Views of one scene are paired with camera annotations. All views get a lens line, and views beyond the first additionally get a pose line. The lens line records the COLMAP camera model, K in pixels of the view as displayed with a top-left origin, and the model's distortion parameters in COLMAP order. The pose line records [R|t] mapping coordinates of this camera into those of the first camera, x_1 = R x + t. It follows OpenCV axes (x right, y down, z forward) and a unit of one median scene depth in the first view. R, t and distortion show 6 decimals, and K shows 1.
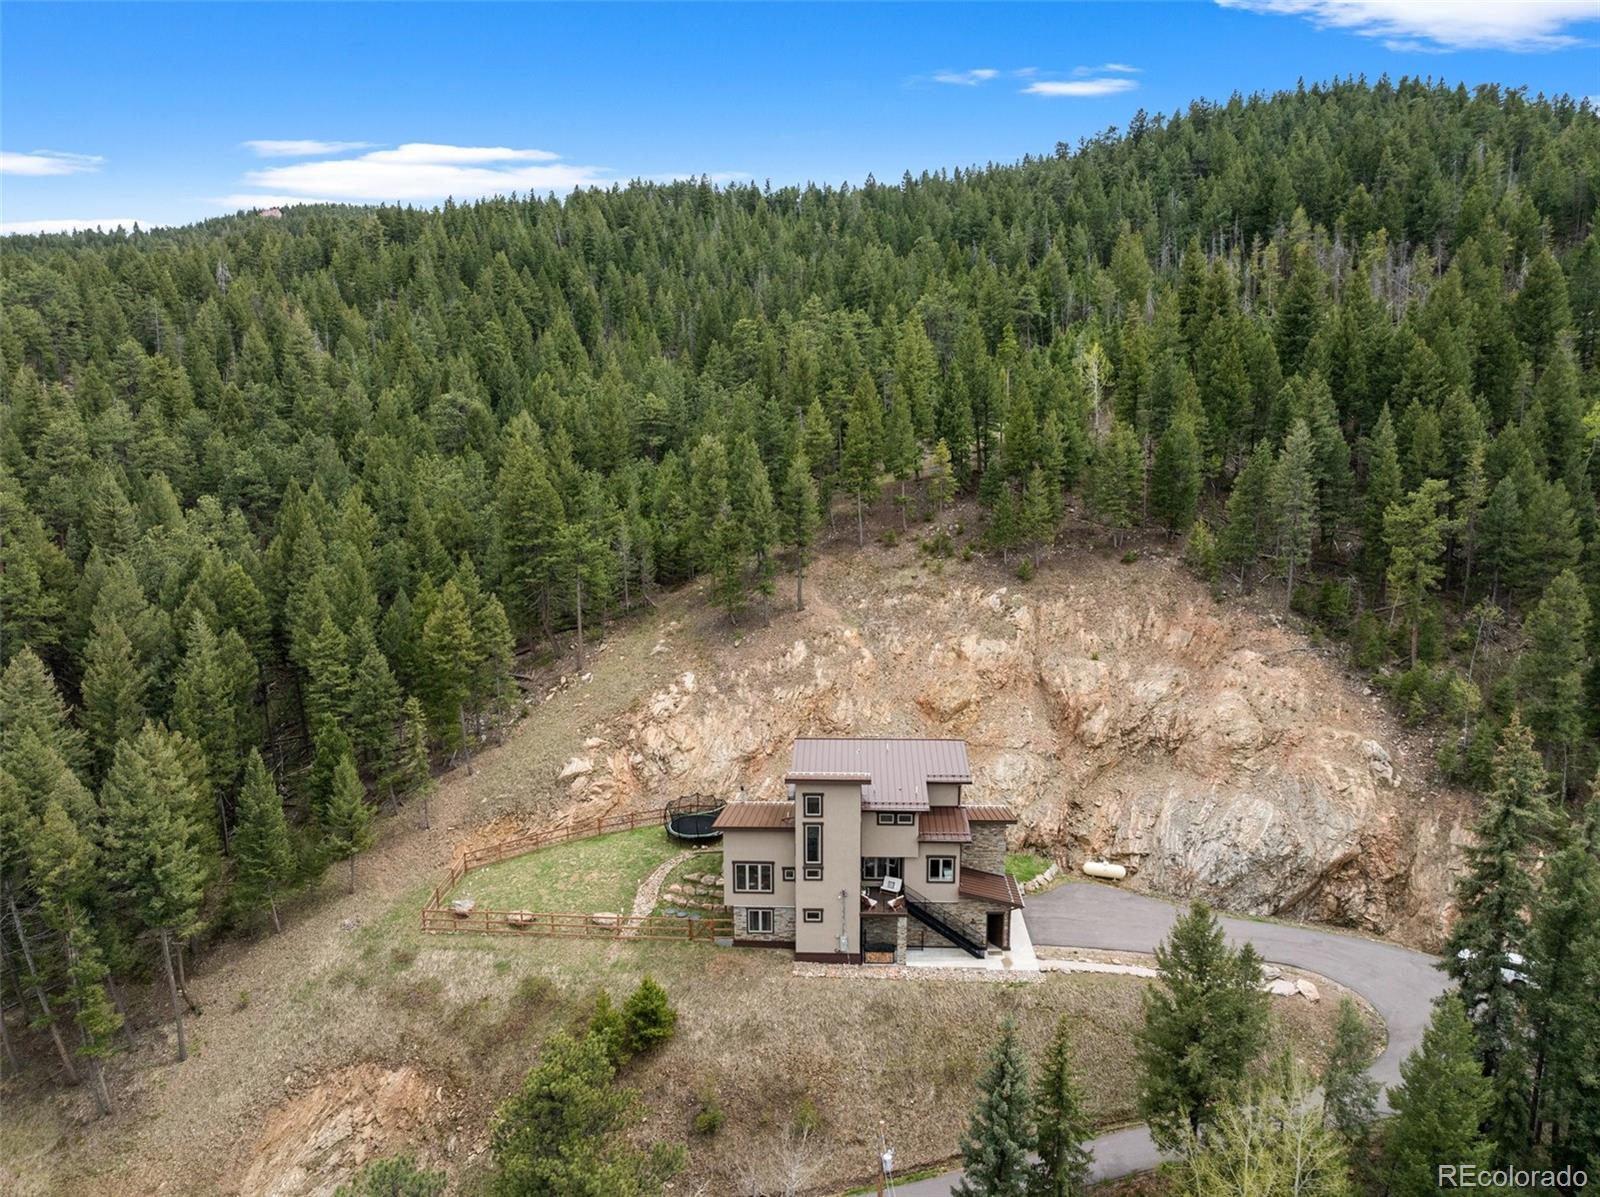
lens RADIAL K [[1183.0, 0, 756.0], [0, 1183.0, 597.1], [0, 0, 1]] dist [-0.044200, -0.003949]
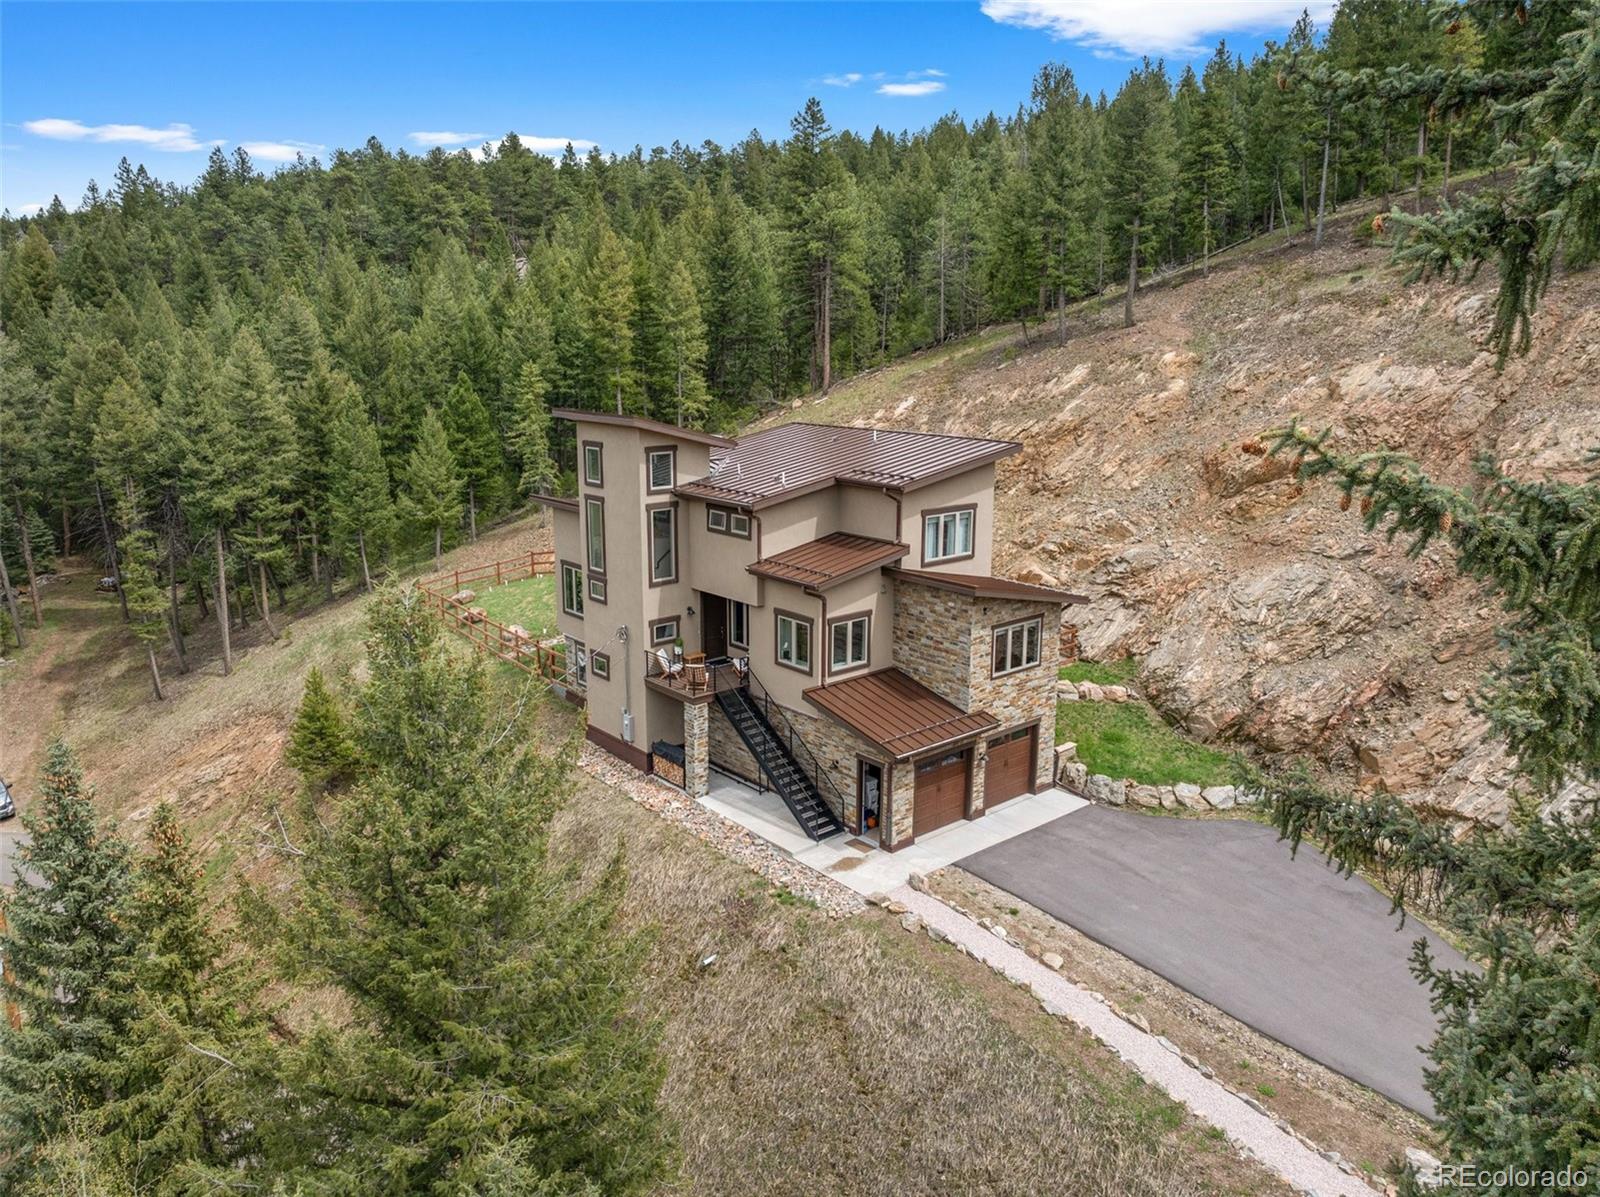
lens RADIAL K [[1129.7, 0, 800.0], [0, 1129.7, 598.5], [0, 0, 1]] dist [-0.029654, 0.001533]
pose [[0.680627, 0.167973, -0.713114, 0.502232], [-0.150080, 0.984687, 0.088699, 0.171651], [0.717094, 0.046653, 0.695414, 0.674678]]
